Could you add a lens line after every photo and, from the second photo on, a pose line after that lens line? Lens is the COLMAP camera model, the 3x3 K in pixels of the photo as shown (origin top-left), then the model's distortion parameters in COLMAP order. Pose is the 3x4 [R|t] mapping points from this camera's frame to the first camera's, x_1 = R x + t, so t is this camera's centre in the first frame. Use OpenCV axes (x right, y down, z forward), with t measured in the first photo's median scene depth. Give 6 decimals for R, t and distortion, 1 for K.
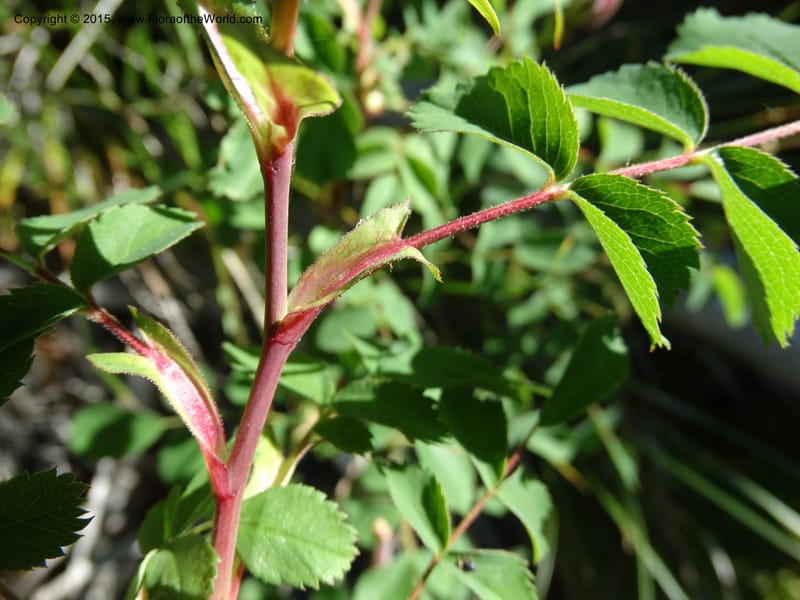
lens RADIAL K [[573.1, 0, 398.3], [0, 573.1, 297.3], [0, 0, 1]] dist [0.004168, -0.021884]
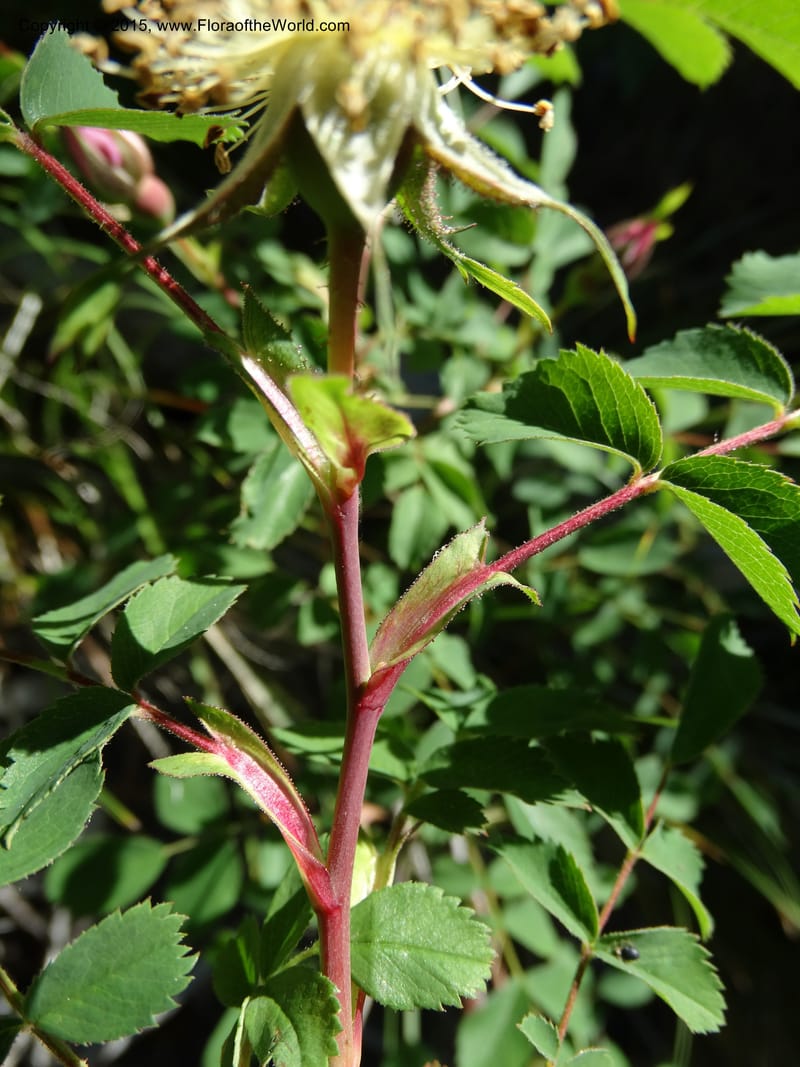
lens RADIAL K [[764.4, 0, 397.0], [0, 764.4, 525.0], [0, 0, 1]] dist [0.004168, -0.021884]
pose [[0.985641, -0.168596, 0.009326, -0.122590], [0.168056, 0.974126, -0.151114, -0.007272], [0.016393, 0.150512, 0.988472, -0.164892]]
